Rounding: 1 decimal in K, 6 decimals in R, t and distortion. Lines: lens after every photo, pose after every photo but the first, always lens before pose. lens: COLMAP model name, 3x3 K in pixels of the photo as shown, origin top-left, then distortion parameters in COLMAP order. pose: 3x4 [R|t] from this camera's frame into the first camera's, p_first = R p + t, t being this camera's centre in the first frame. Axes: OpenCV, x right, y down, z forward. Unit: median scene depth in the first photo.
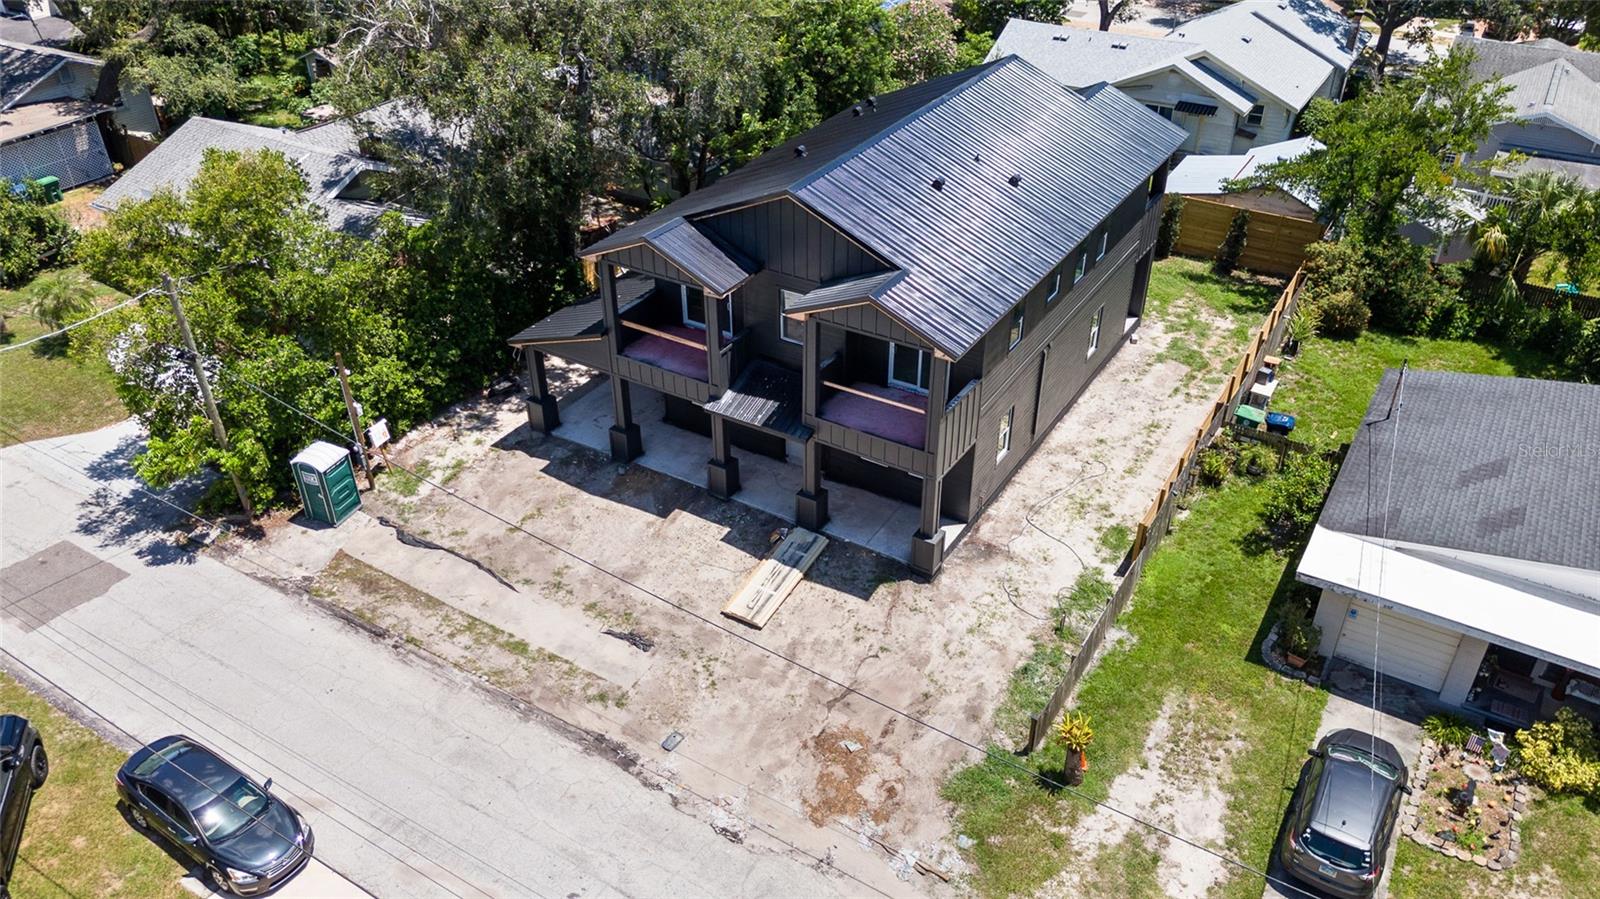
lens RADIAL K [[1193.1, 0, 801.0], [0, 1193.1, 440.0], [0, 0, 1]] dist [0.032933, -0.018340]
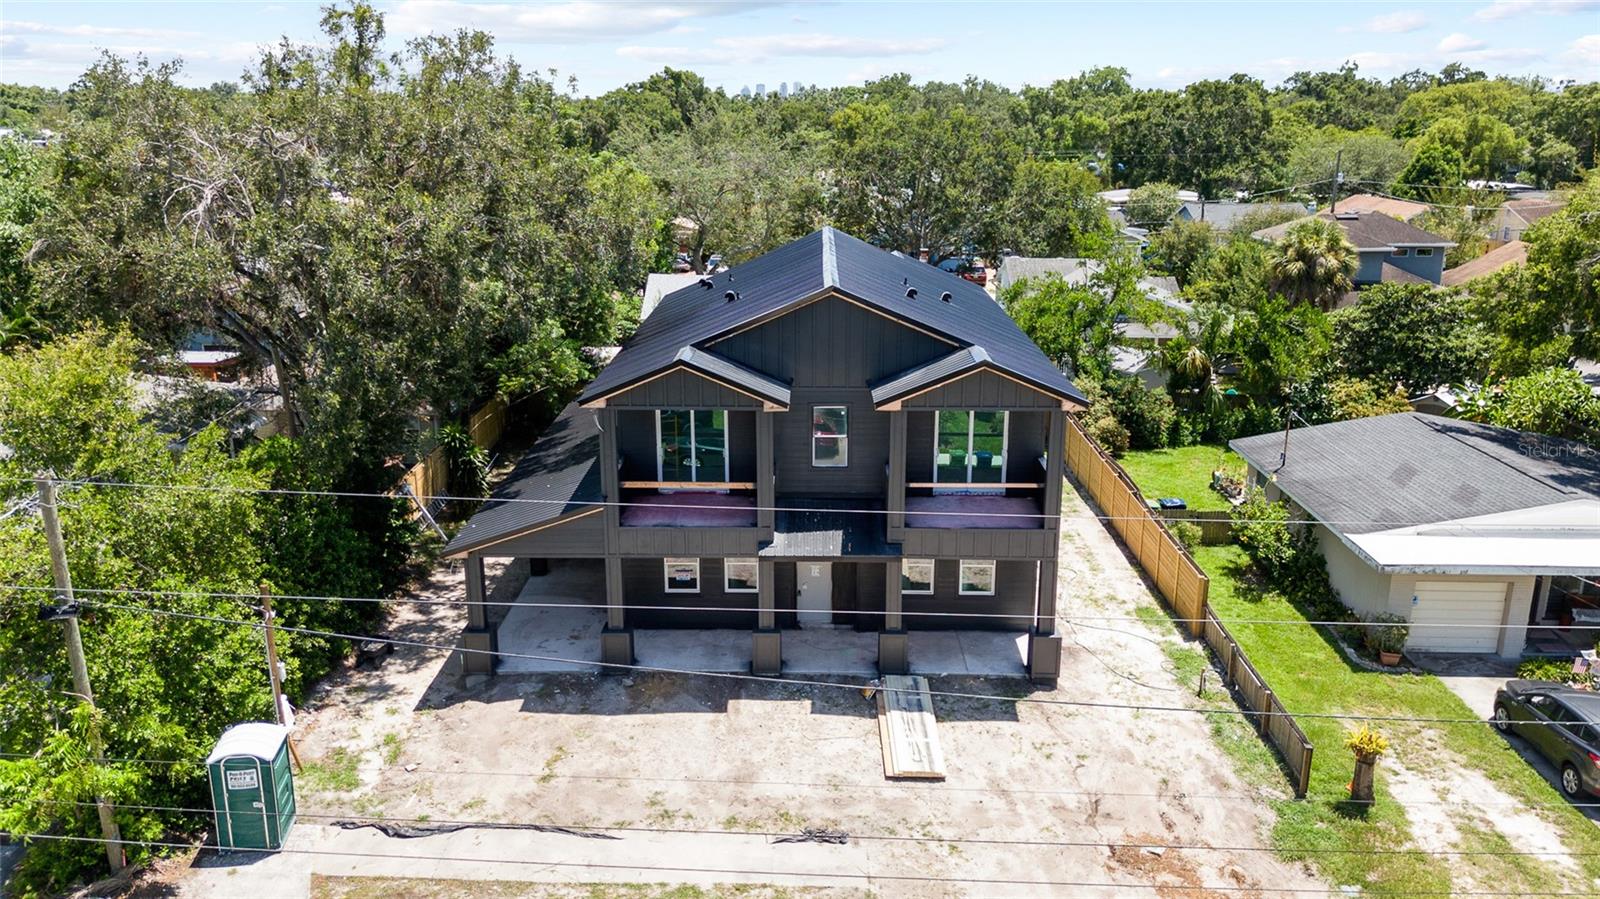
lens RADIAL K [[1193.1, 0, 802.7], [0, 1193.1, 450.4], [0, 0, 1]] dist [0.032933, -0.018340]
pose [[0.859804, -0.136519, 0.492037, -0.469878], [0.272626, 0.937494, -0.216284, 0.094435], [-0.431755, 0.320104, 0.843280, 0.269854]]
